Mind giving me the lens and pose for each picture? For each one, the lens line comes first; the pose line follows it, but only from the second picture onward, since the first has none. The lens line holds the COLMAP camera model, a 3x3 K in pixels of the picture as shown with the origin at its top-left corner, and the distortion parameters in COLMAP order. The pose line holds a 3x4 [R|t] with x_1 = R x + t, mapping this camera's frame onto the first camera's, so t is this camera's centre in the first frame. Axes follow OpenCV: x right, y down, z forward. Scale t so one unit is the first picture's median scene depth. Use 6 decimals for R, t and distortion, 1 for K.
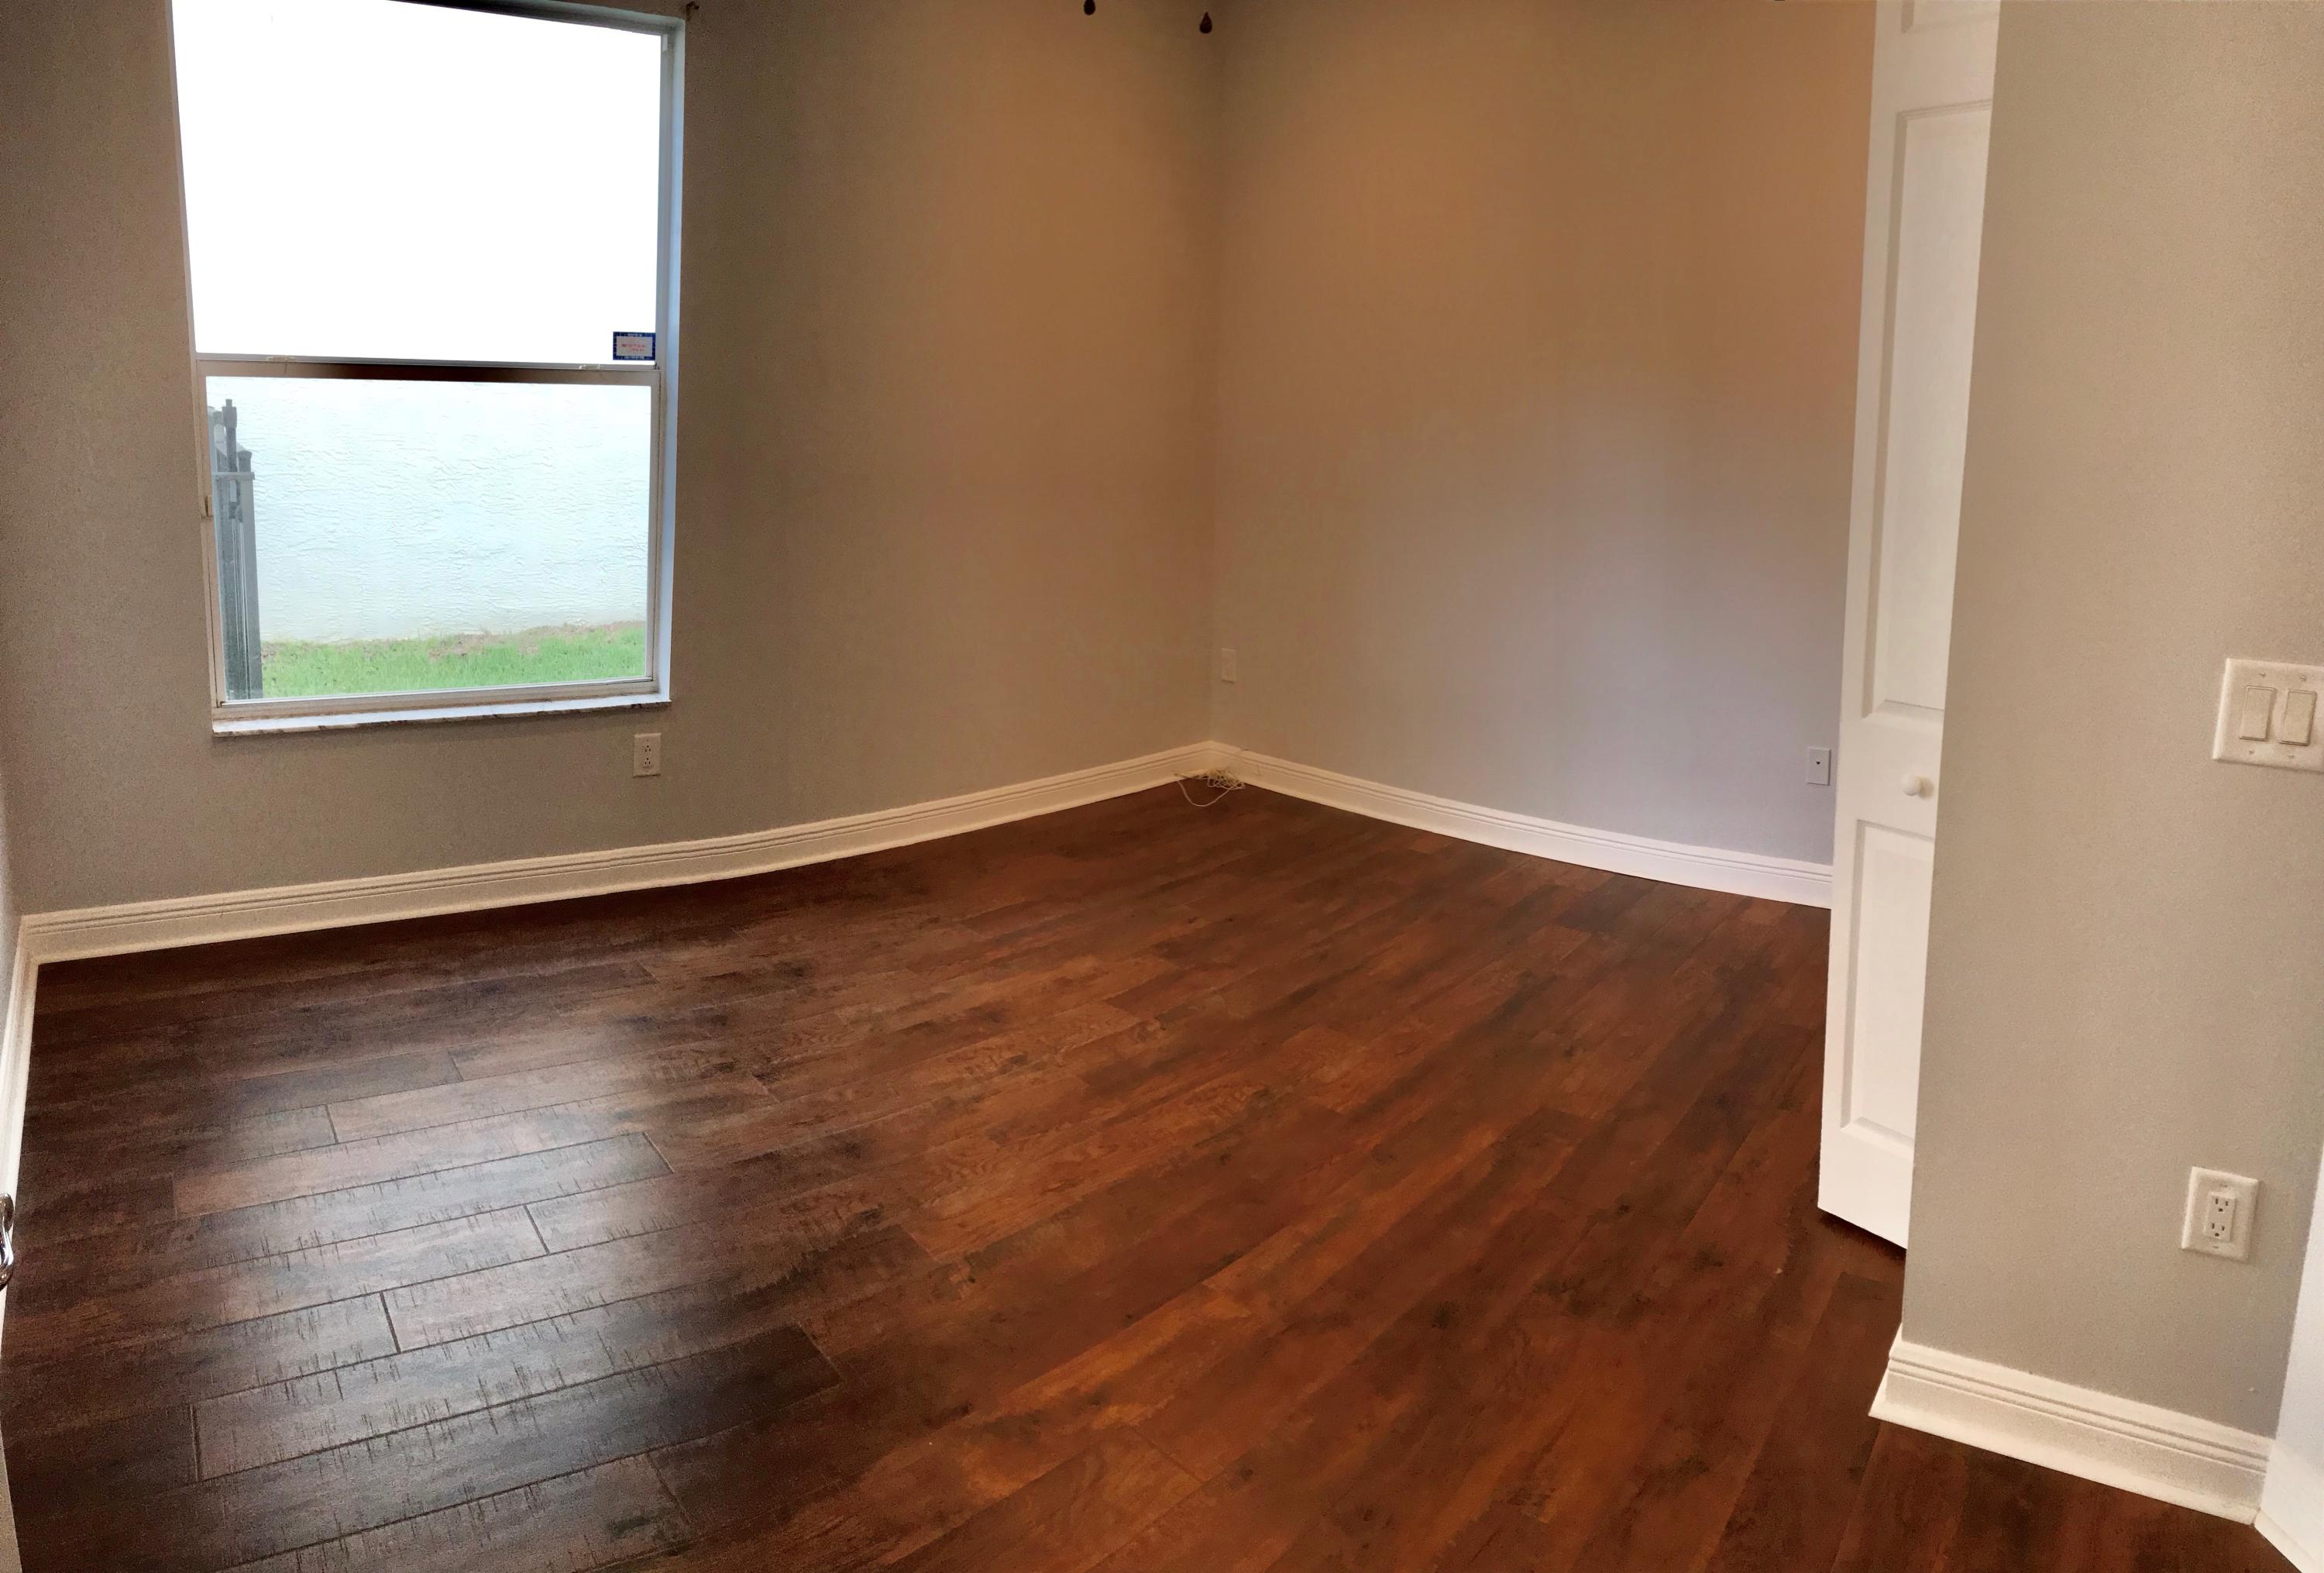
lens RADIAL K [[1968.3, 0, 1160.1], [0, 1968.3, 785.5], [0, 0, 1]] dist [0.001131, -0.000197]
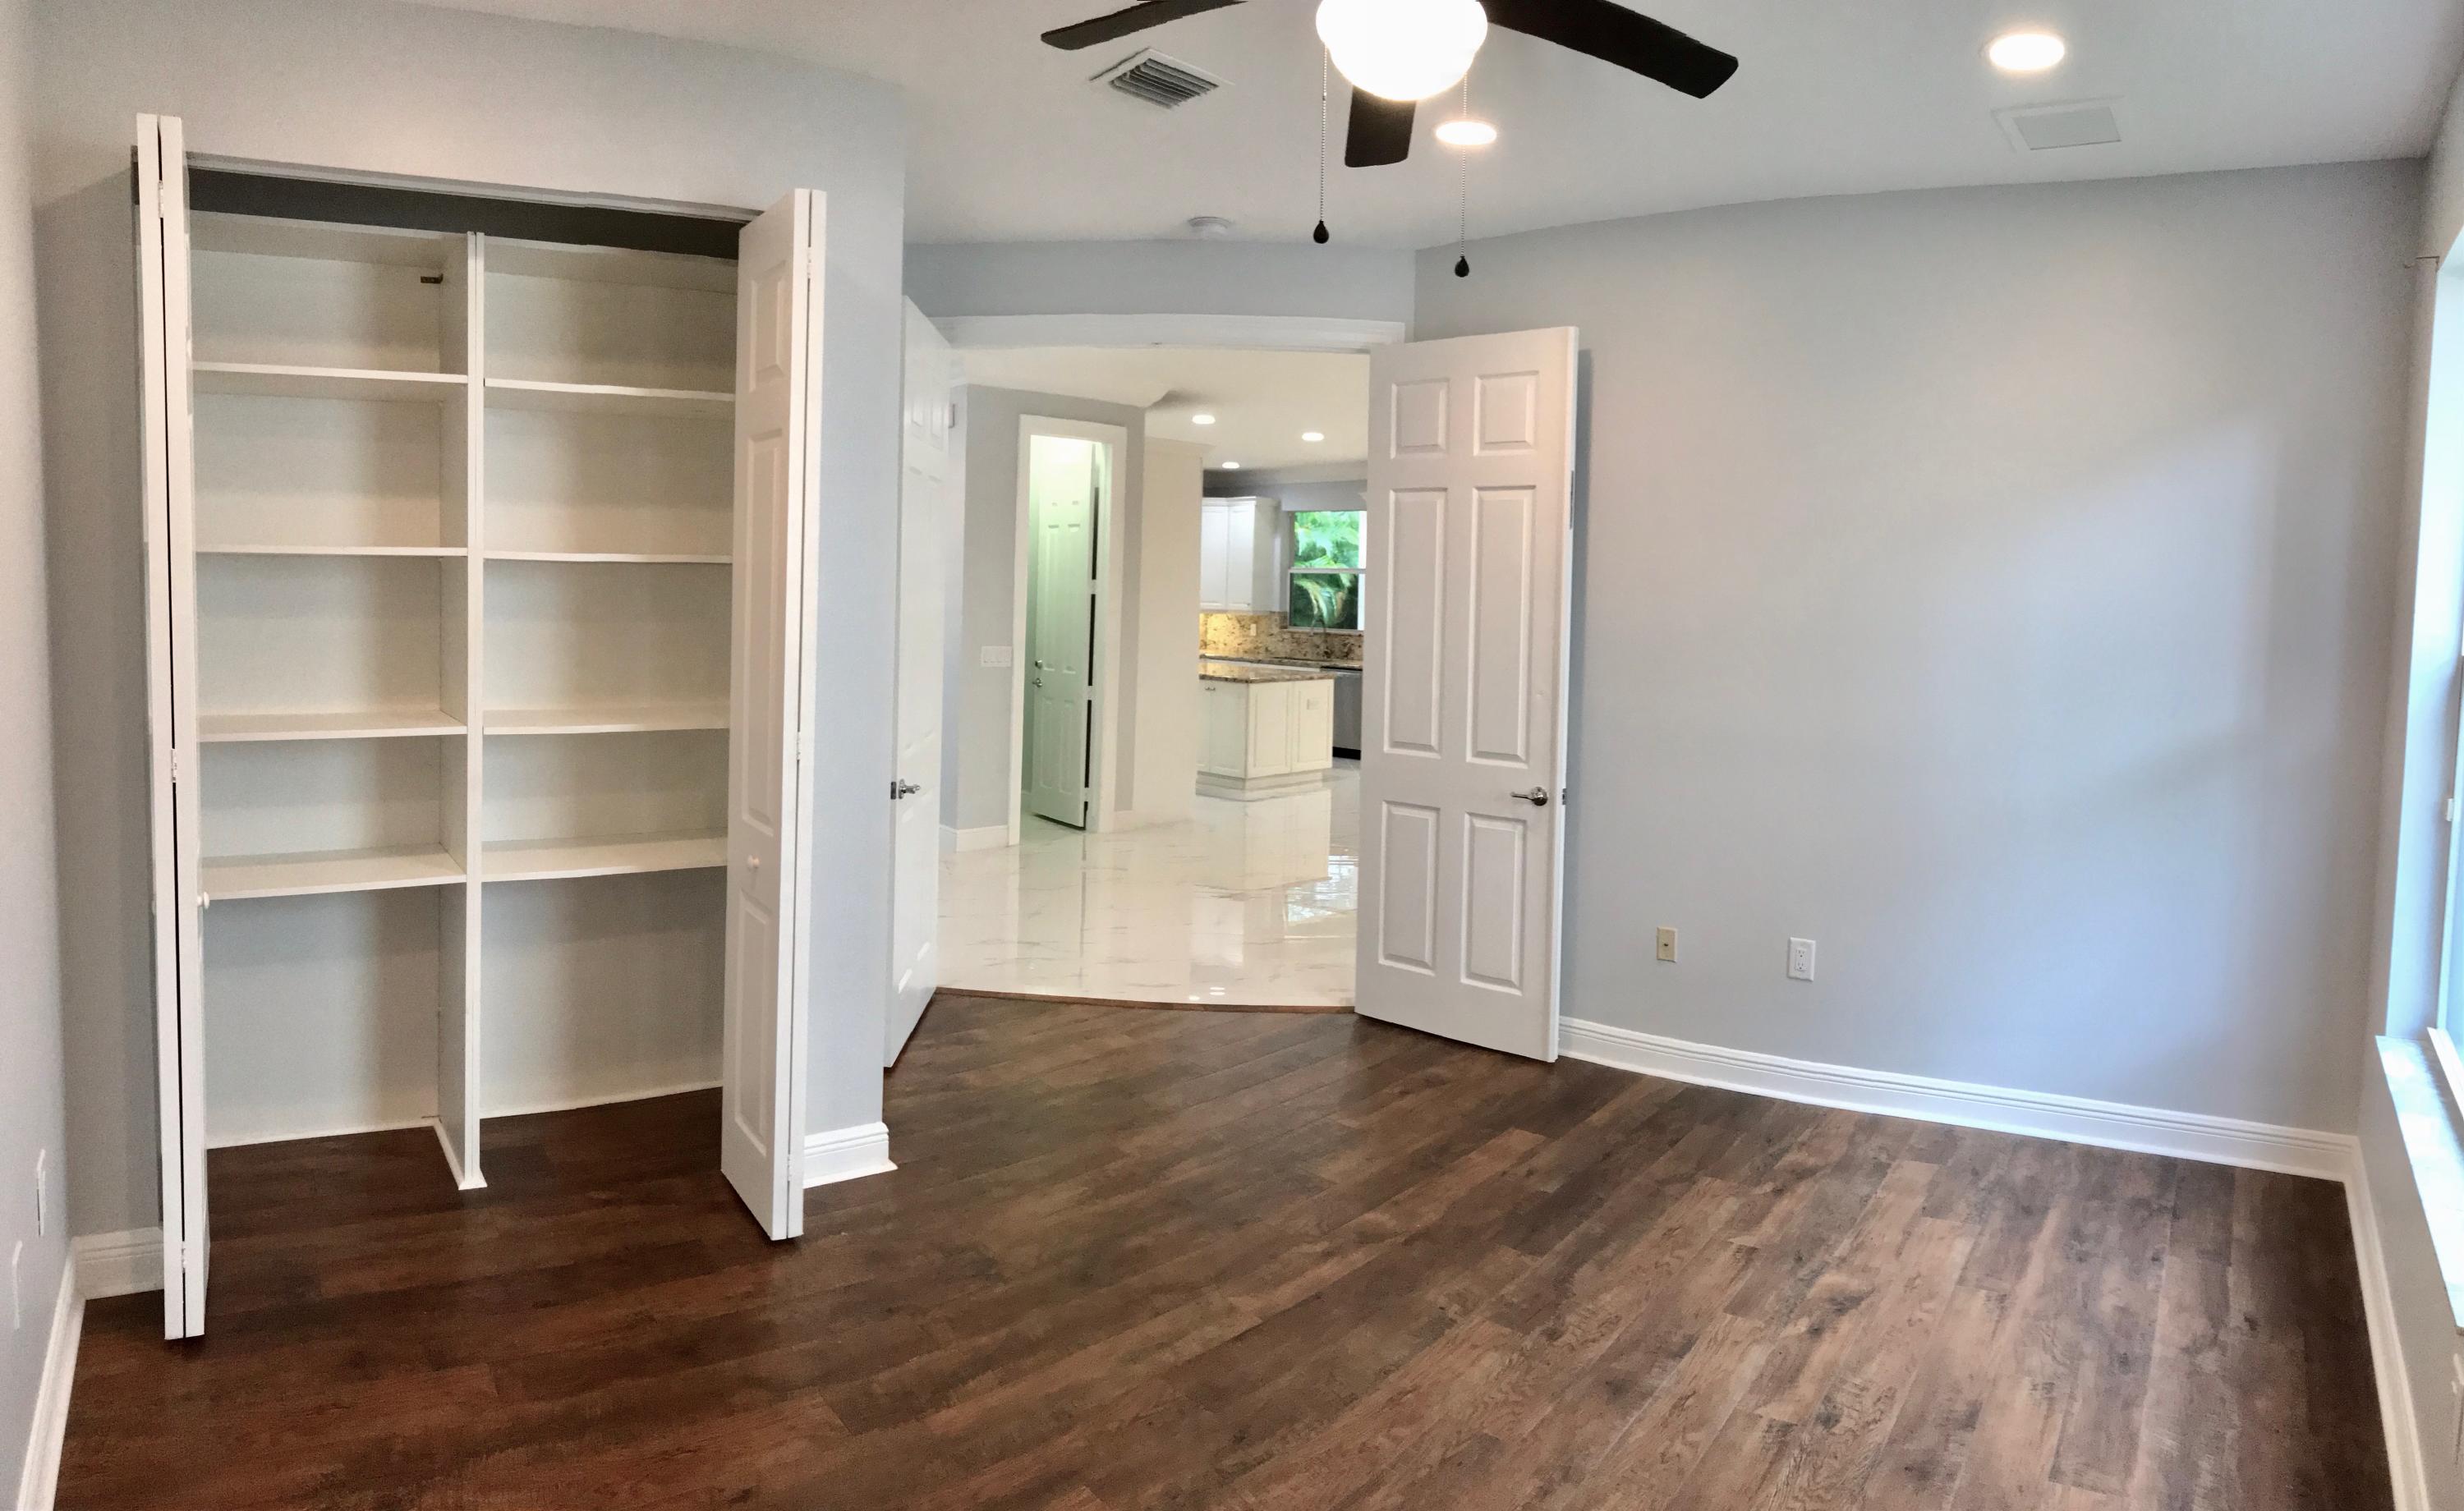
lens RADIAL K [[2418.1, 0, 1231.8], [0, 2418.1, 755.6], [0, 0, 1]] dist [0.048136, 0.000000]
pose [[-0.998873, -0.044983, -0.015144, 0.073459], [-0.047317, 0.968788, 0.243334, -0.430184], [0.003726, 0.243776, -0.969824, 2.210629]]
